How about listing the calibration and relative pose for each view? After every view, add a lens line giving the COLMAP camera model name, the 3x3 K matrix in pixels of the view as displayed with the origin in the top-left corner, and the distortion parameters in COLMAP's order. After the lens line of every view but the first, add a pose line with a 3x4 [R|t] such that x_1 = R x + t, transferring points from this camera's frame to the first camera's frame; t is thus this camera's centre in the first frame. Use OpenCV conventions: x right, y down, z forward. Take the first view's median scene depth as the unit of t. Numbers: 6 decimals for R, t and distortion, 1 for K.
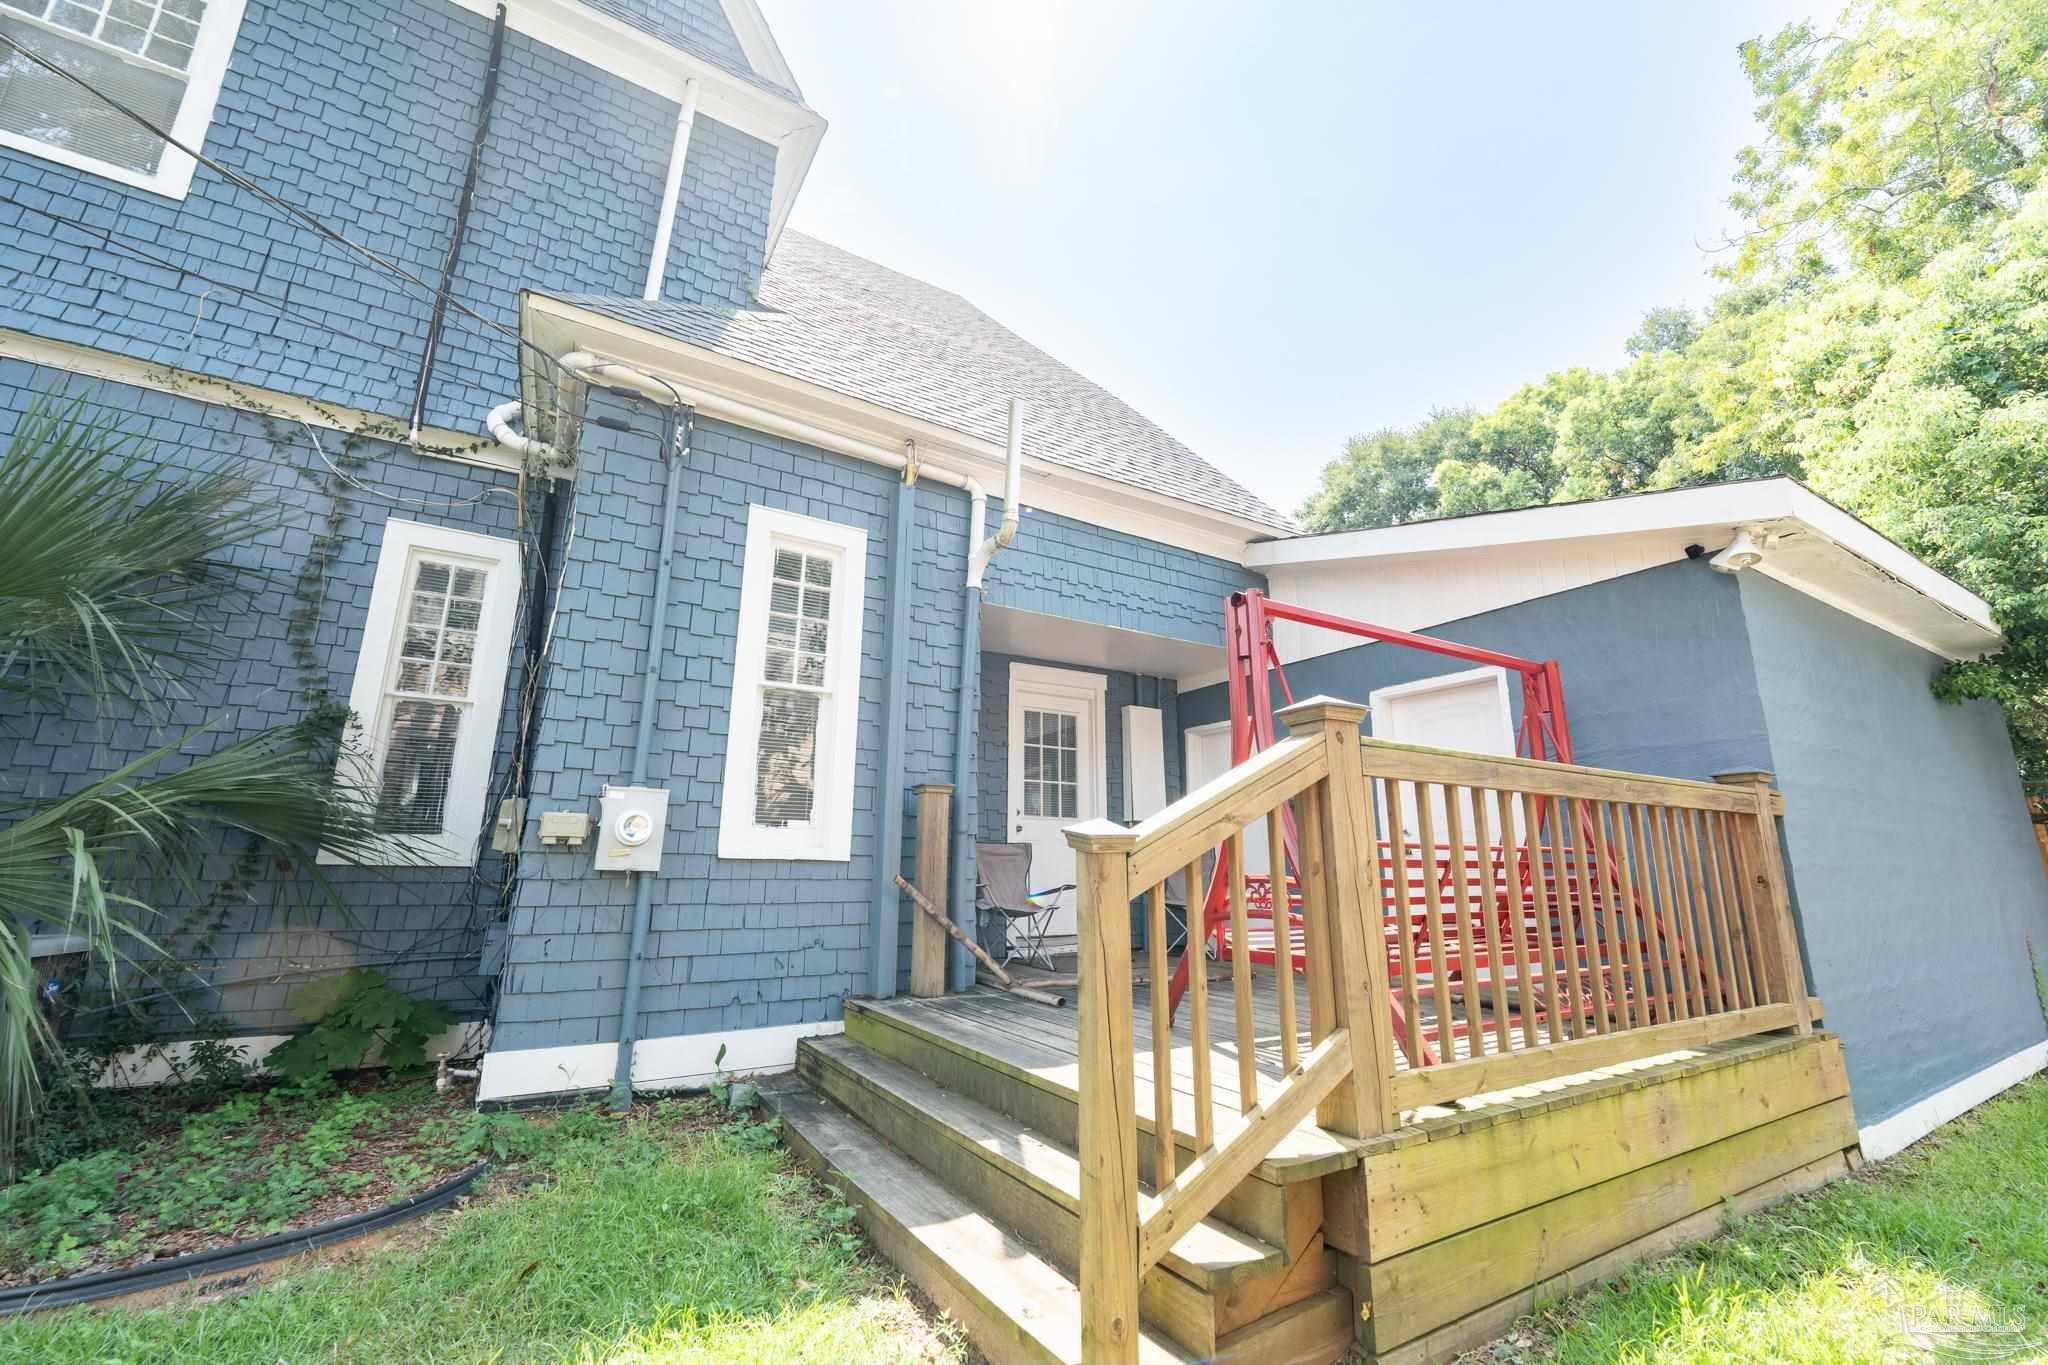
lens RADIAL K [[825.1, 0, 1029.6], [0, 825.1, 684.5], [0, 0, 1]] dist [-0.000265, -0.000601]
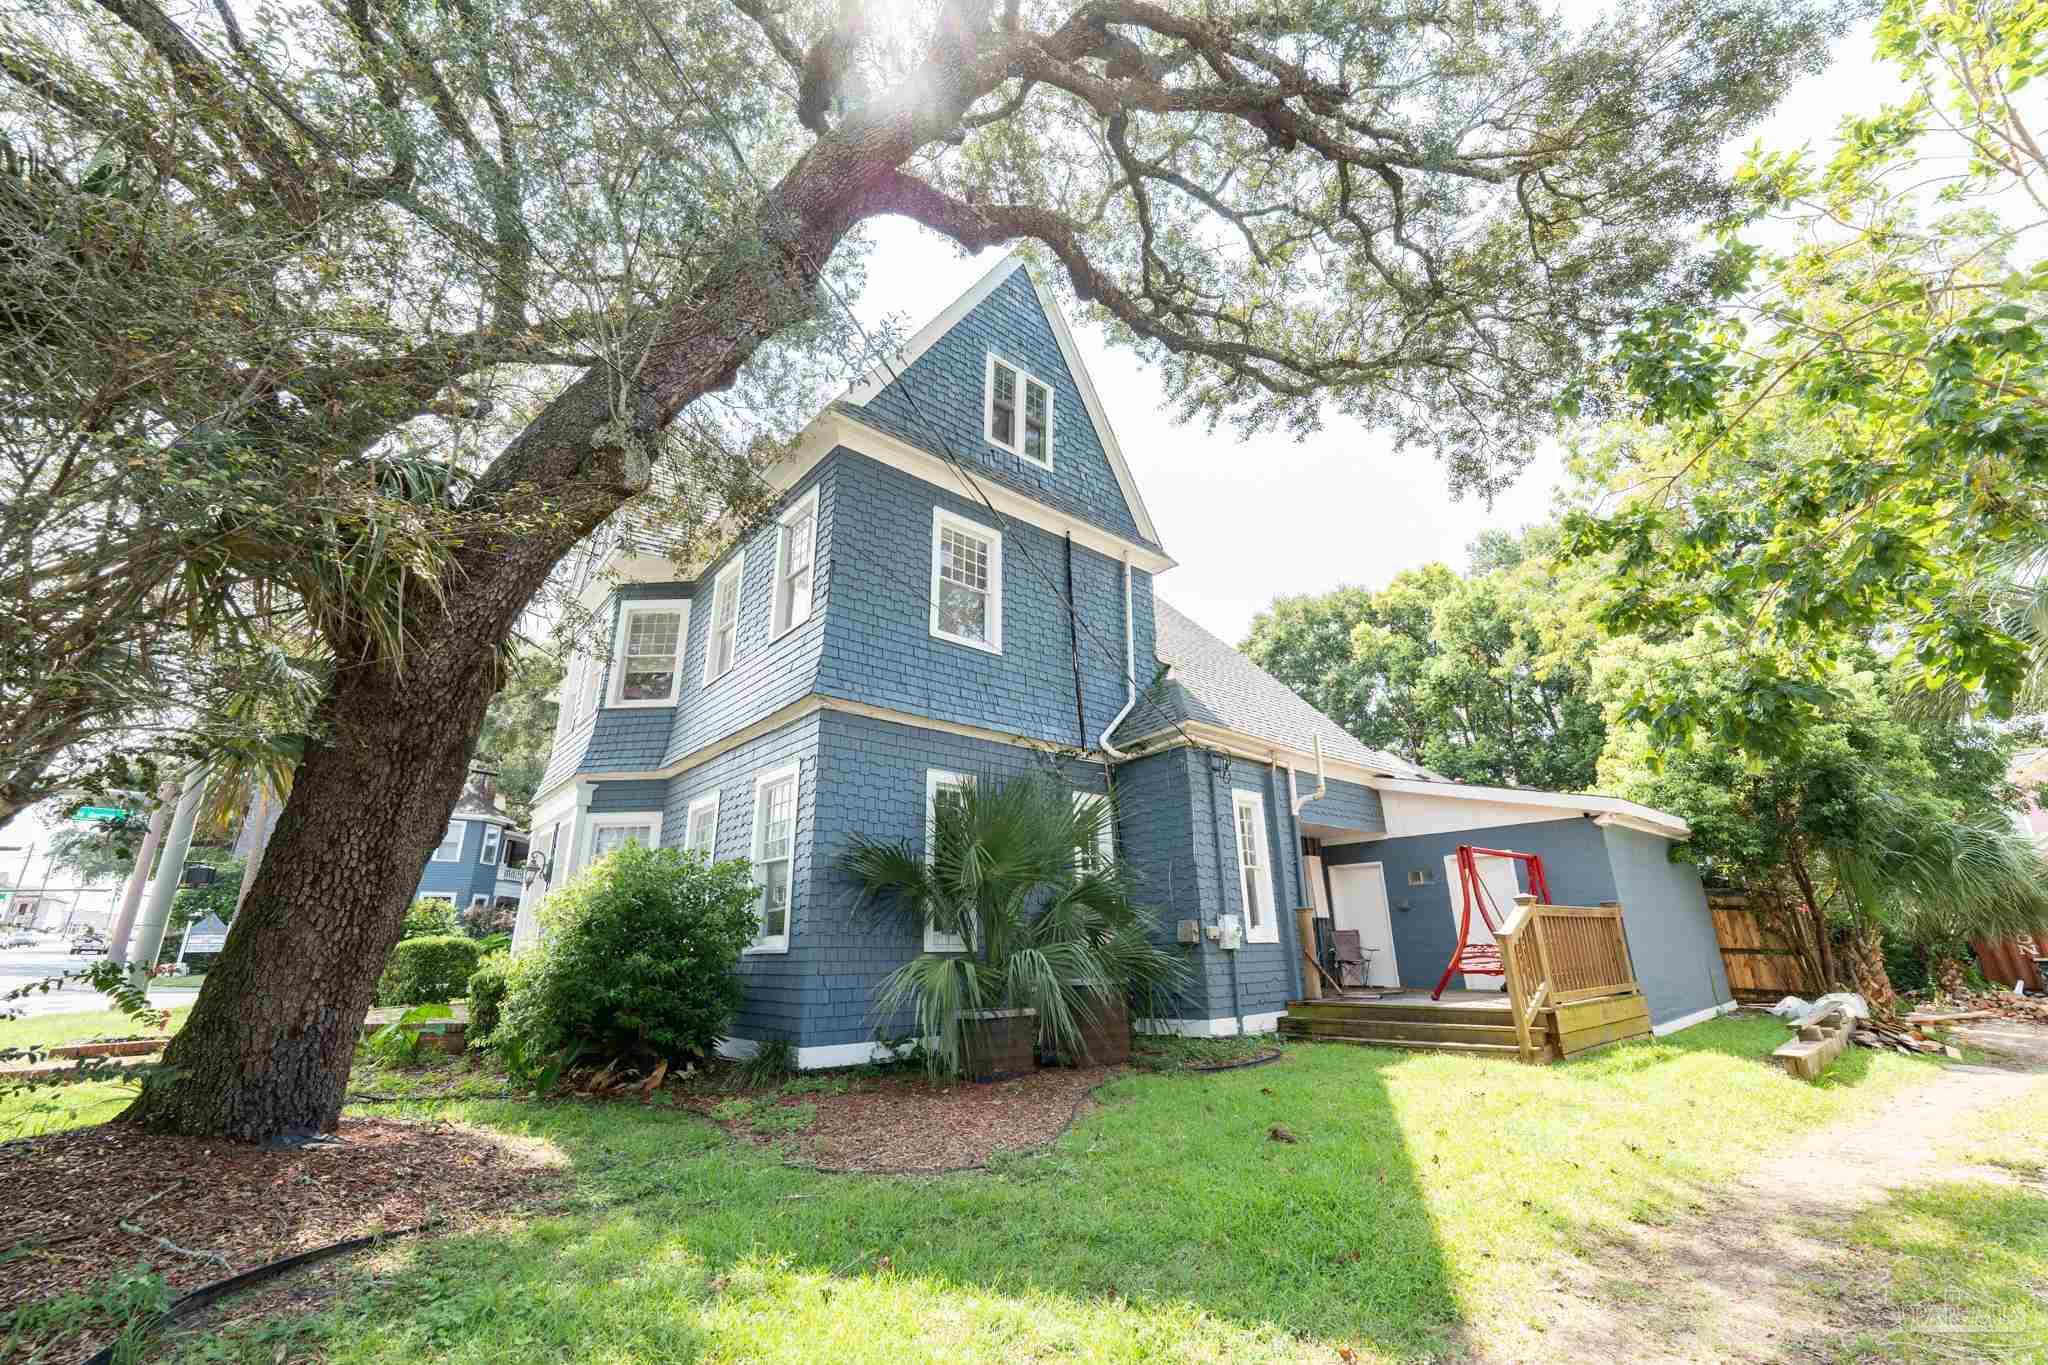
lens RADIAL K [[825.1, 0, 1029.6], [0, 825.1, 684.5], [0, 0, 1]] dist [-0.000265, -0.000601]
pose [[0.985698, 0.025785, 0.166539, -1.276295], [-0.011904, 0.996410, -0.083813, -0.303136], [-0.168102, 0.080631, 0.982466, -1.209378]]
